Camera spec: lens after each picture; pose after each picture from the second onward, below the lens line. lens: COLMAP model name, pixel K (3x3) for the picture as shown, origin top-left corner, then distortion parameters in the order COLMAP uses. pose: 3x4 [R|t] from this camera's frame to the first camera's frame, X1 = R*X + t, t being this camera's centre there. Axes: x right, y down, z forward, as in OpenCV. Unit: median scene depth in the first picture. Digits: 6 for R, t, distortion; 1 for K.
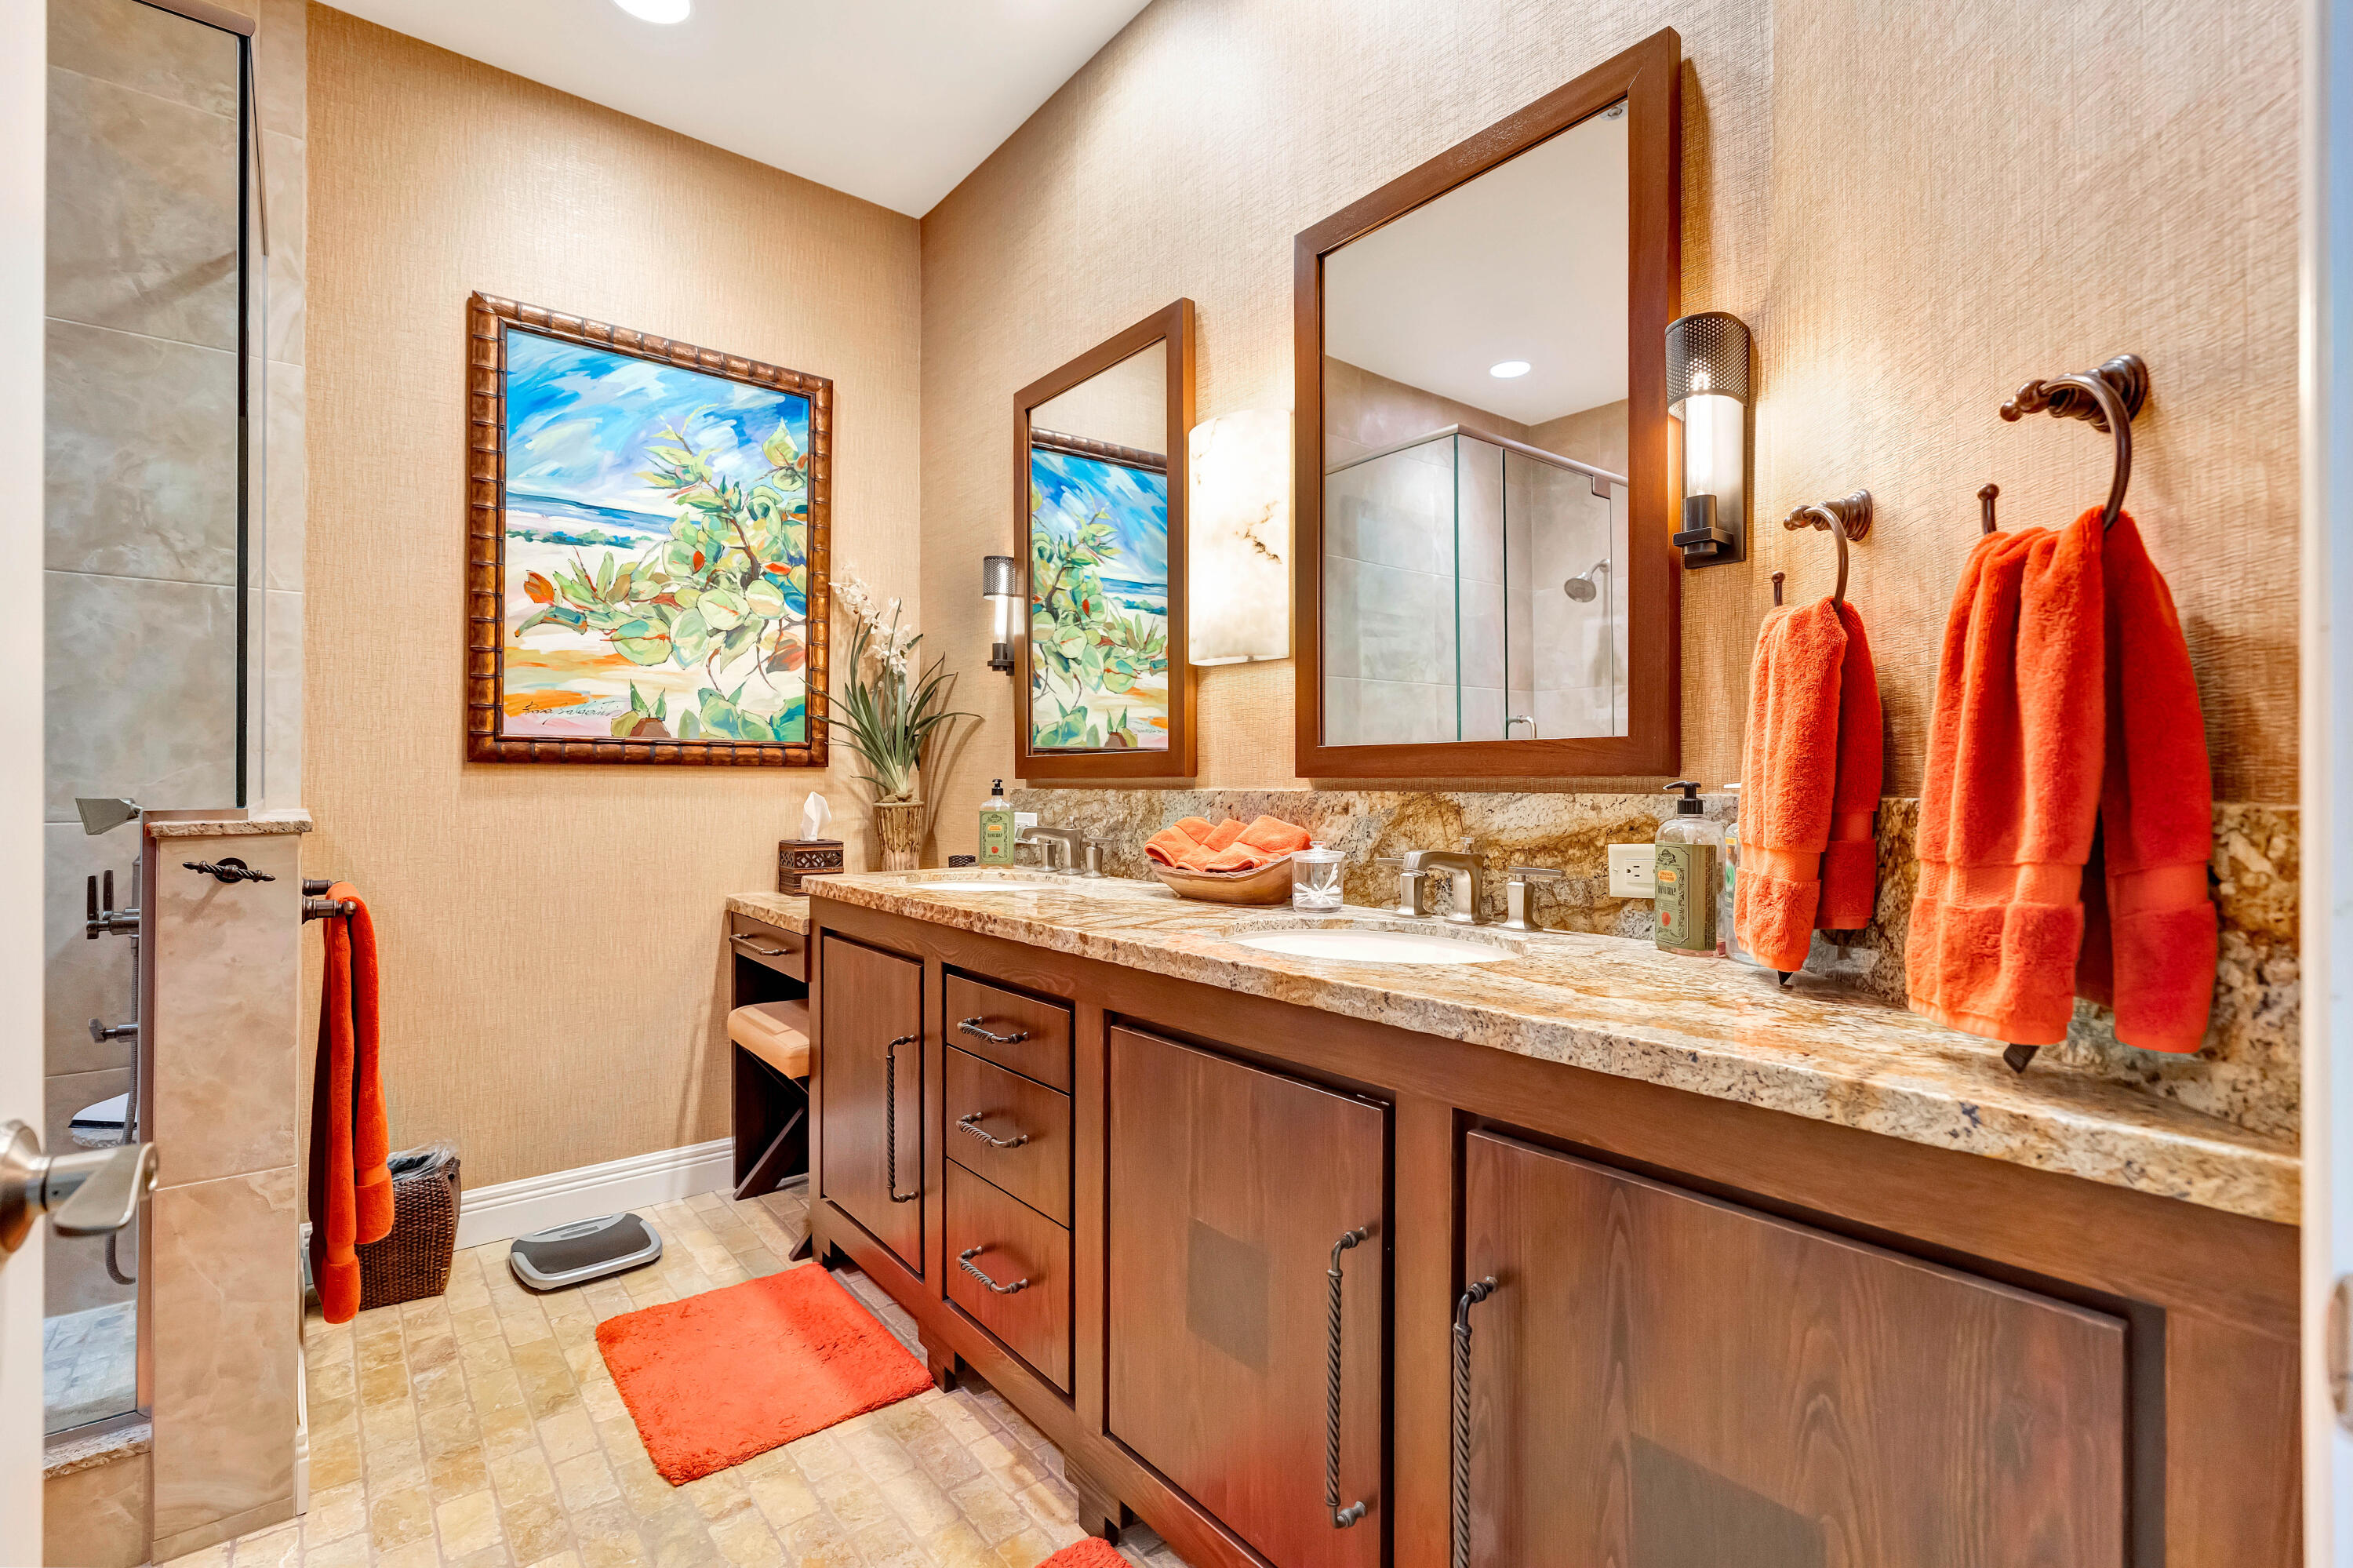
lens RADIAL K [[1052.3, 0, 1164.6], [0, 1052.3, 782.9], [0, 0, 1]] dist [-0.003201, 0.000864]
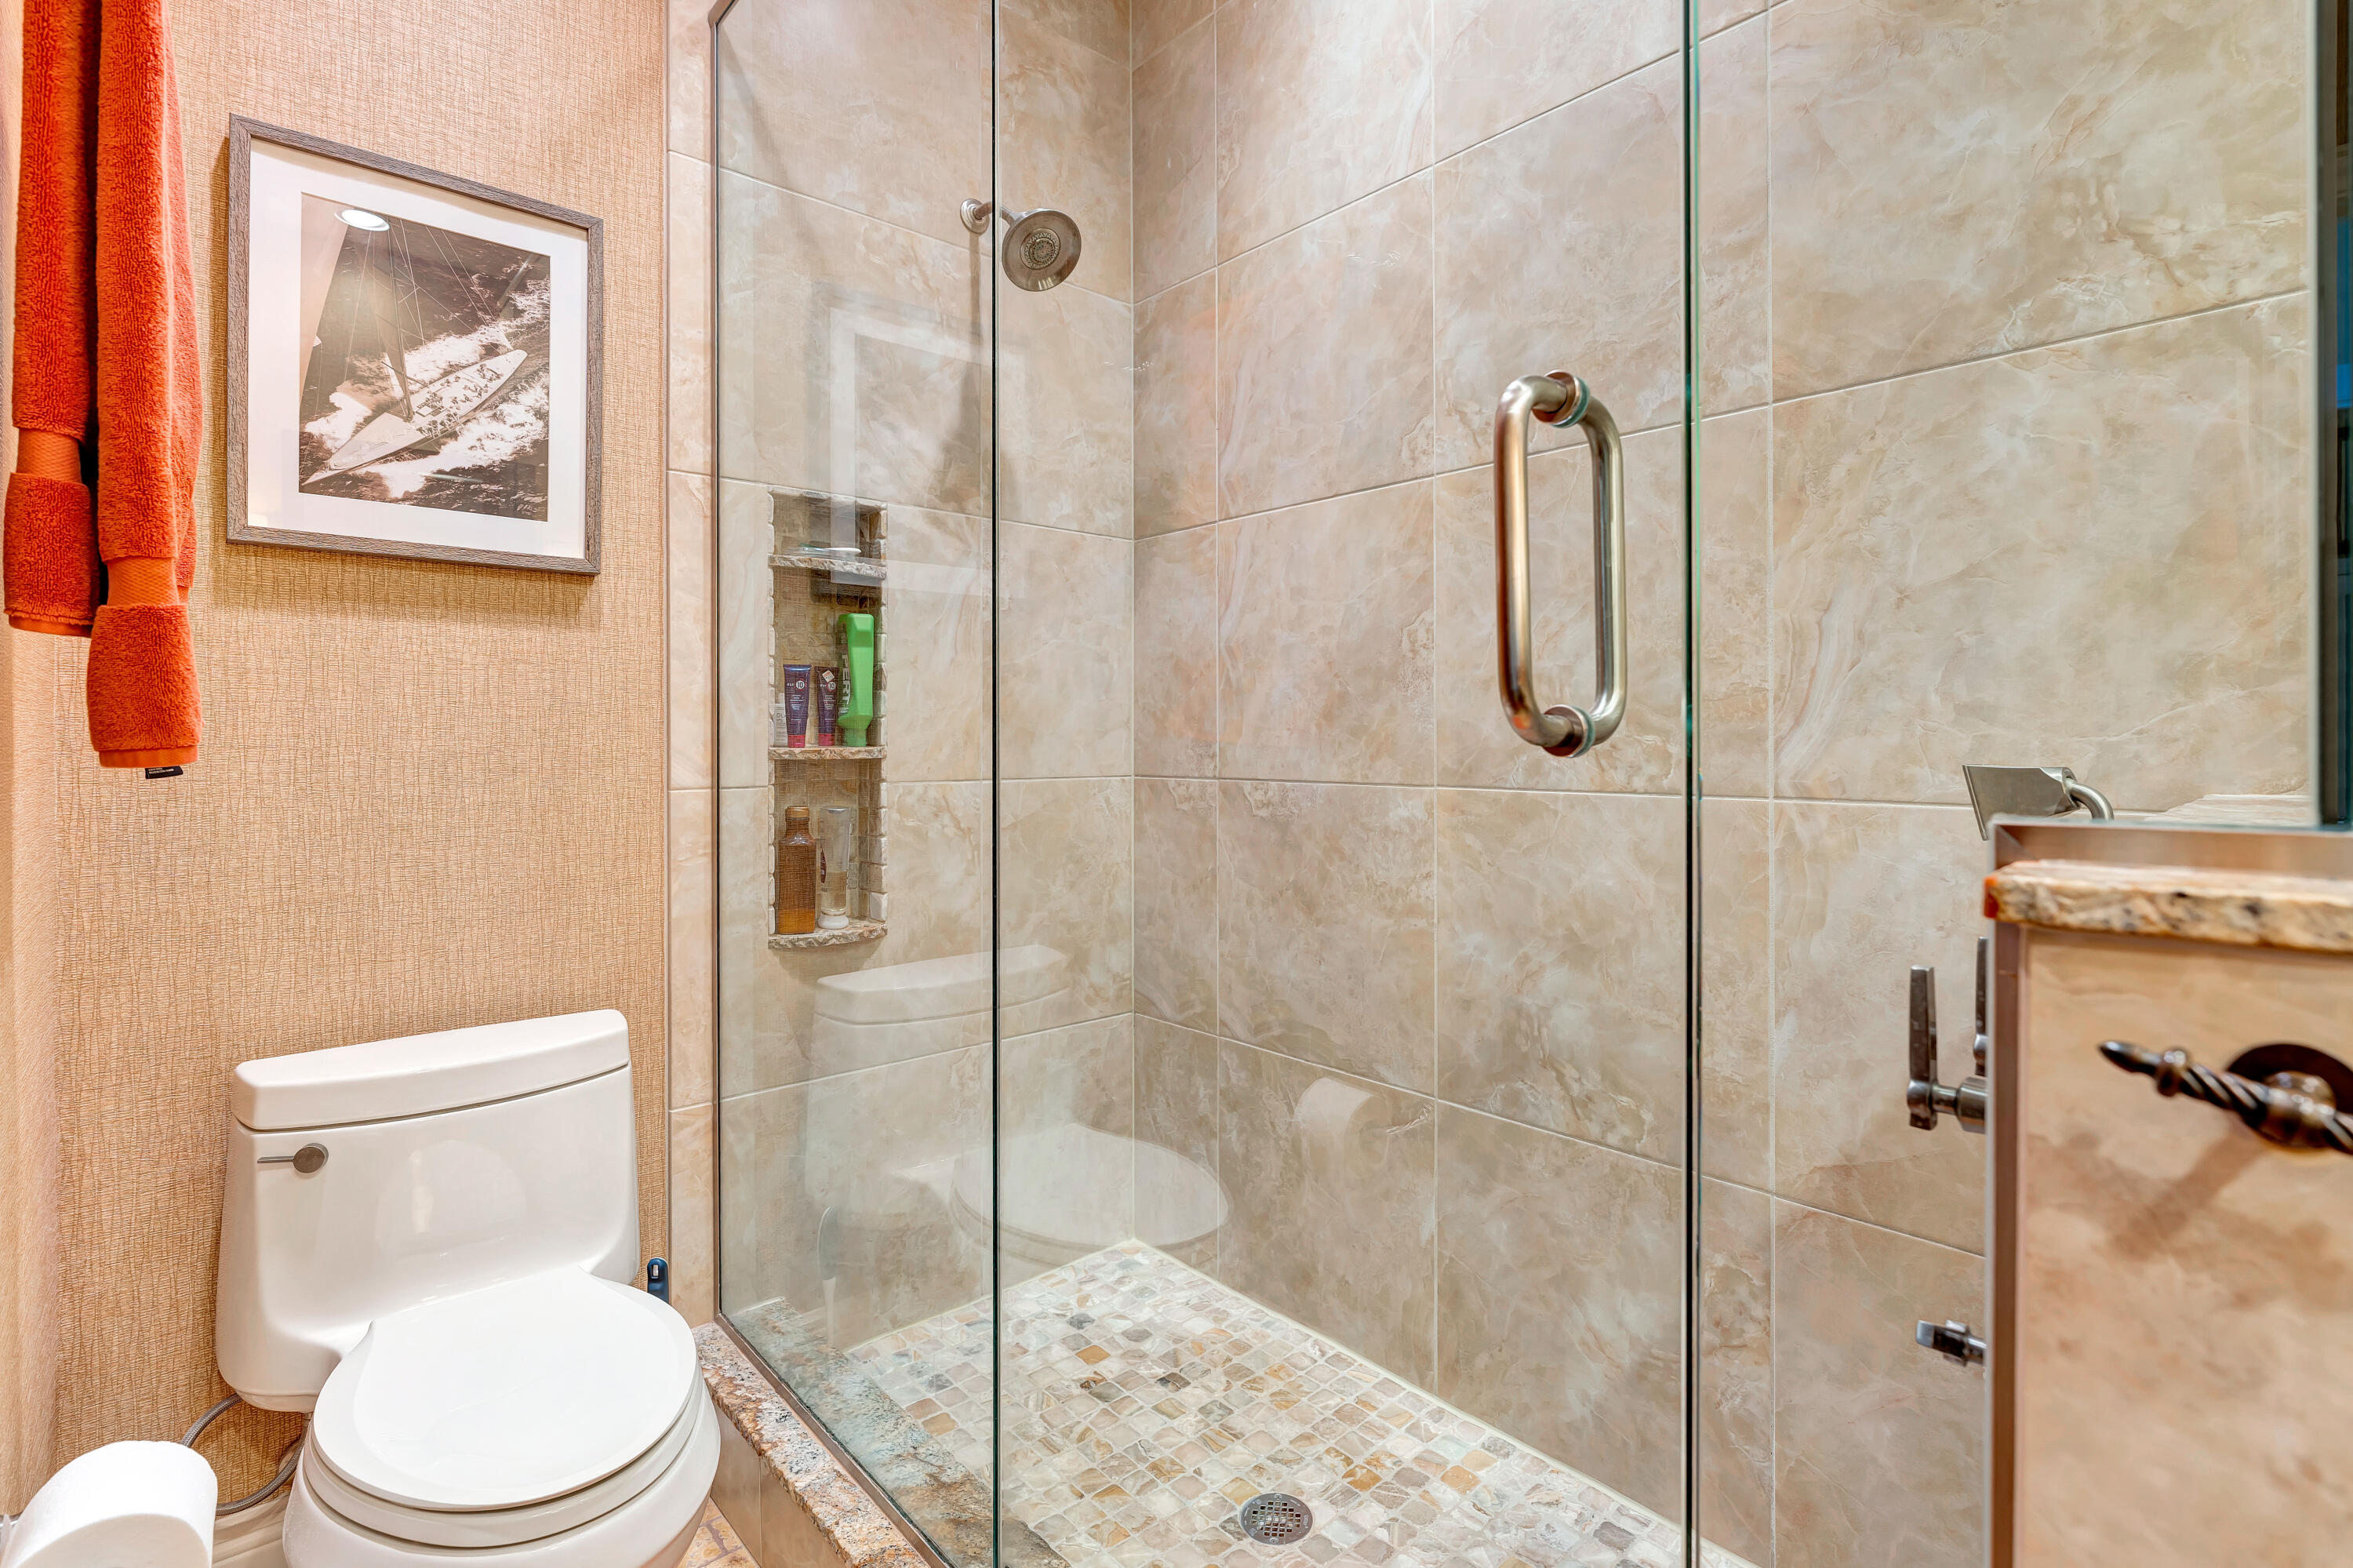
lens RADIAL K [[1105.8, 0, 1153.2], [0, 1105.8, 736.7], [0, 0, 1]] dist [-0.005184, 0.000807]
pose [[0.043093, -0.003315, -0.999066, -0.378488], [0.004274, 0.999986, -0.003134, 0.000355], [0.999062, -0.004134, 0.043107, 0.424816]]
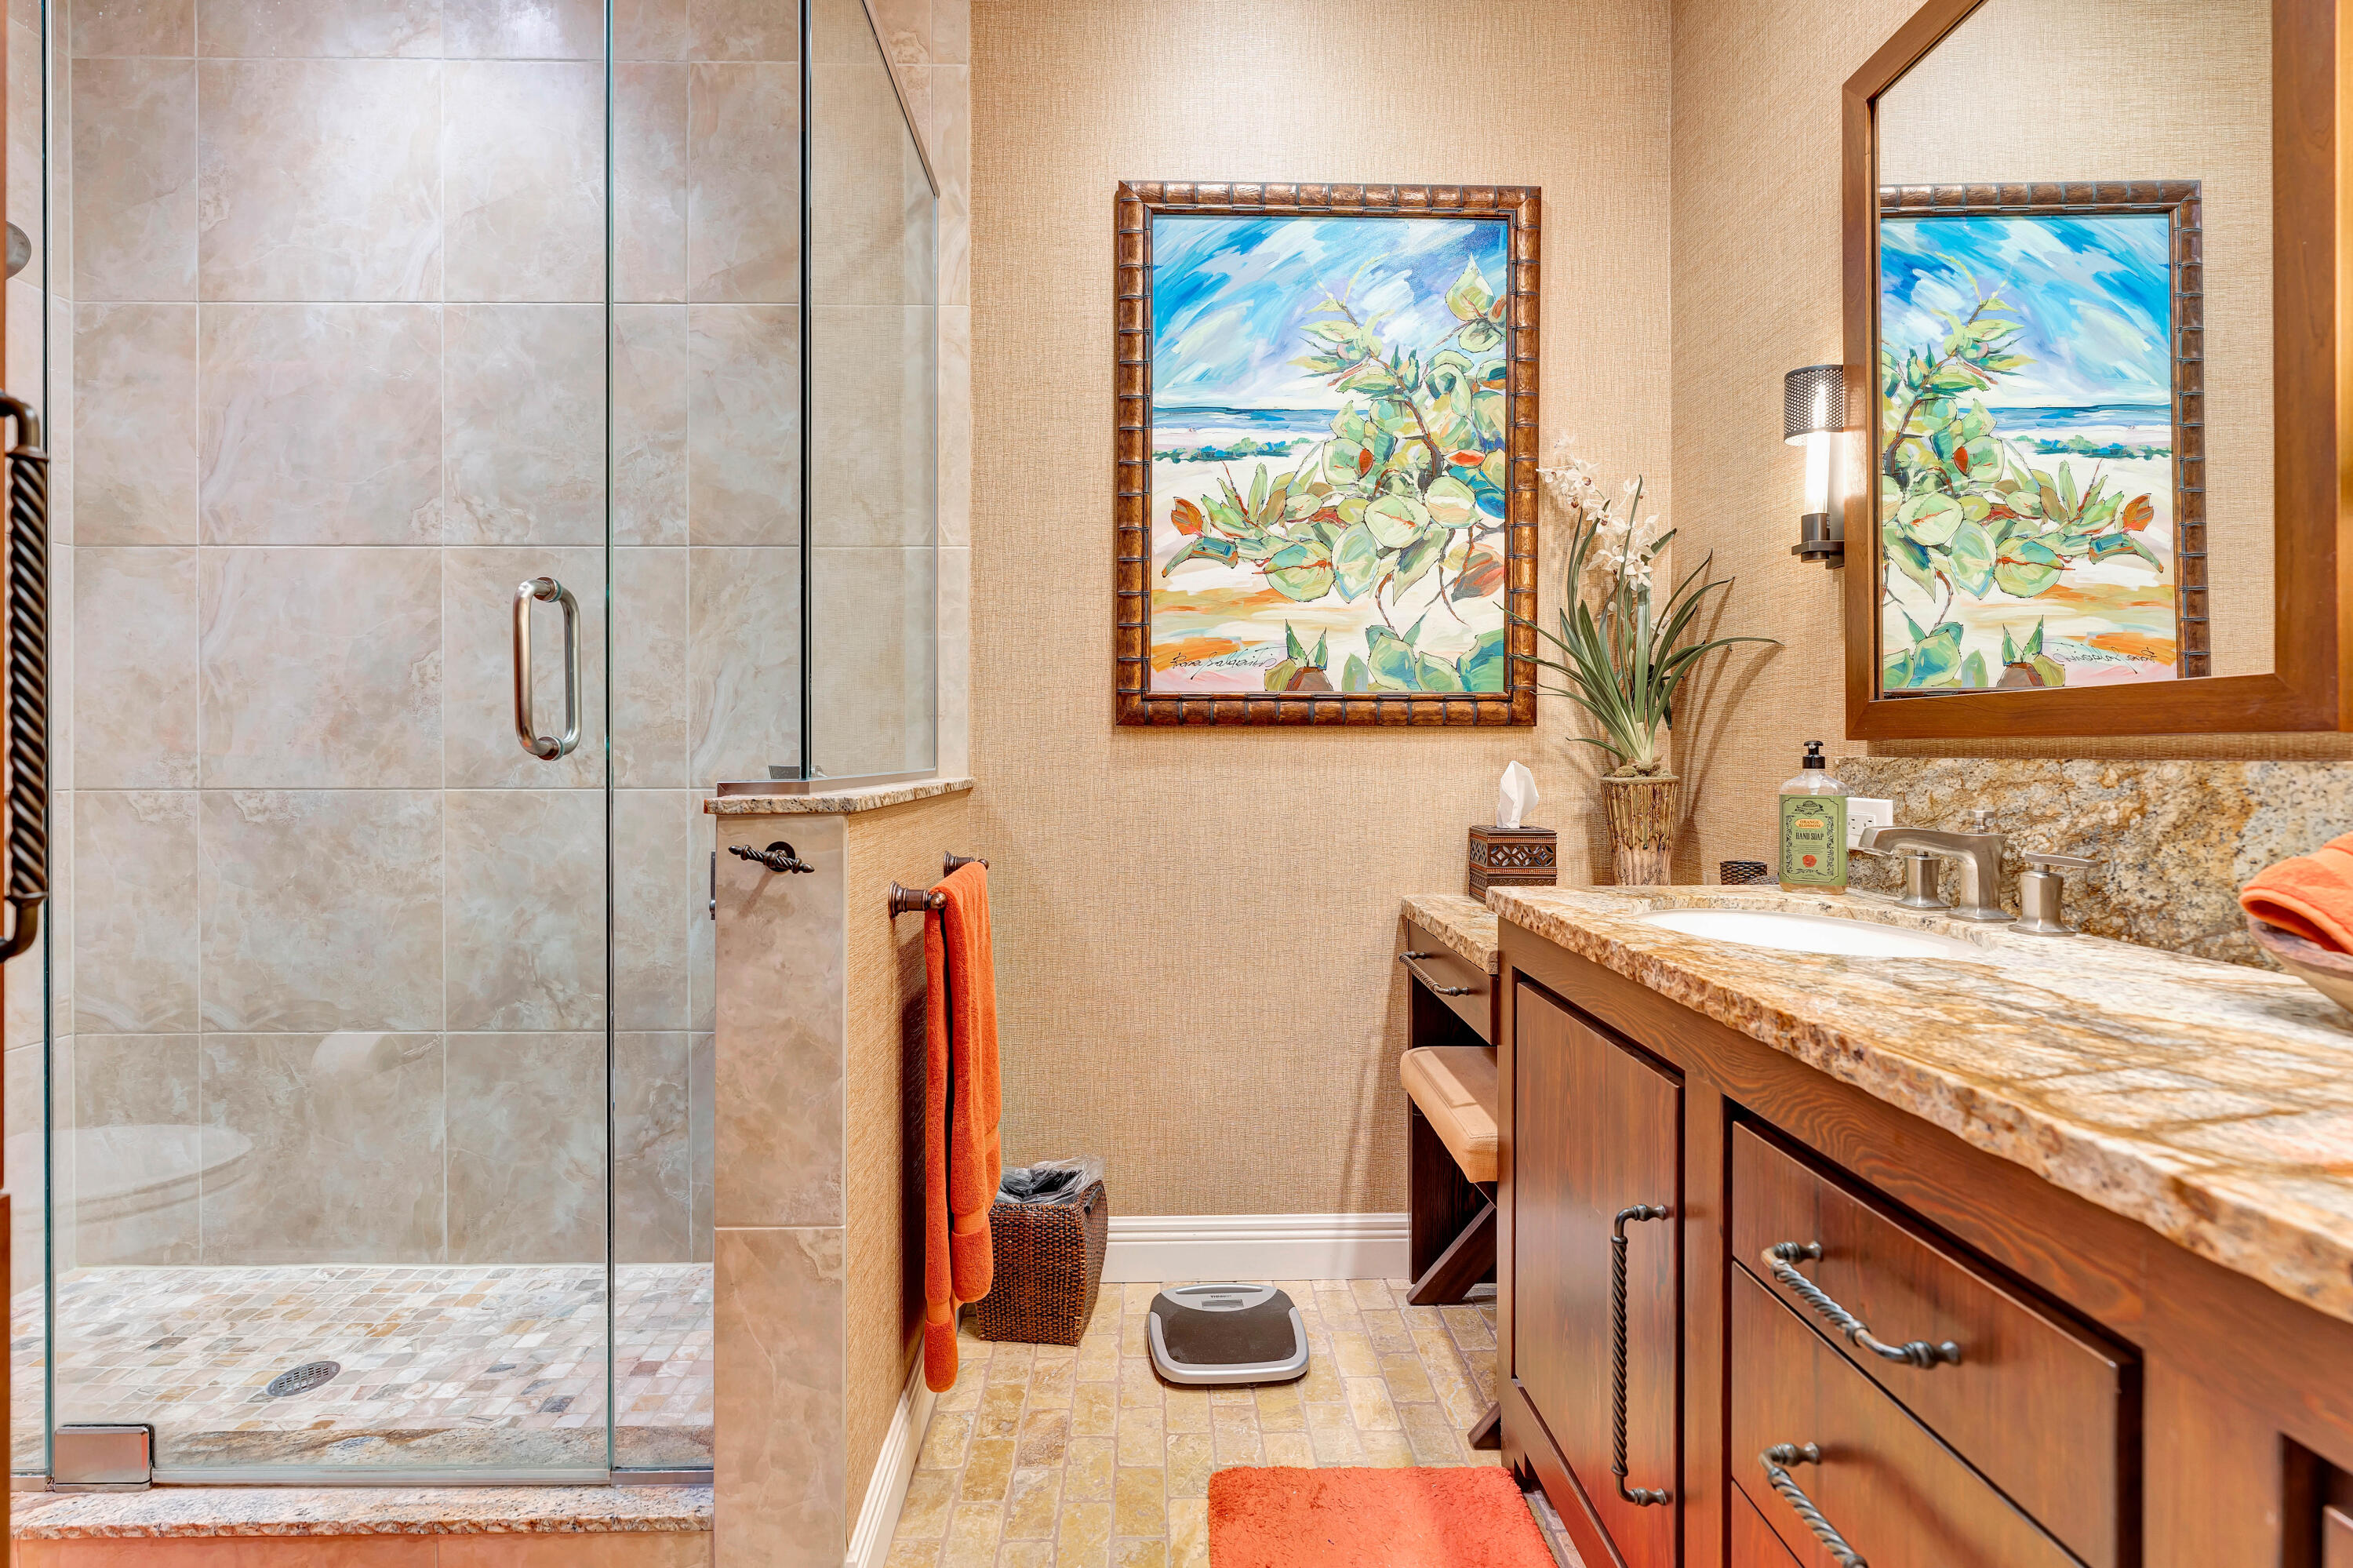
lens RADIAL K [[1089.6, 0, 1174.6], [0, 1089.6, 755.2], [0, 0, 1]] dist [-0.007847, 0.001165]
pose [[0.793760, 0.000982, -0.608230, -0.073018], [0.002875, 0.999981, 0.005366, 0.000074], [0.608224, -0.006008, 0.793742, 0.298881]]
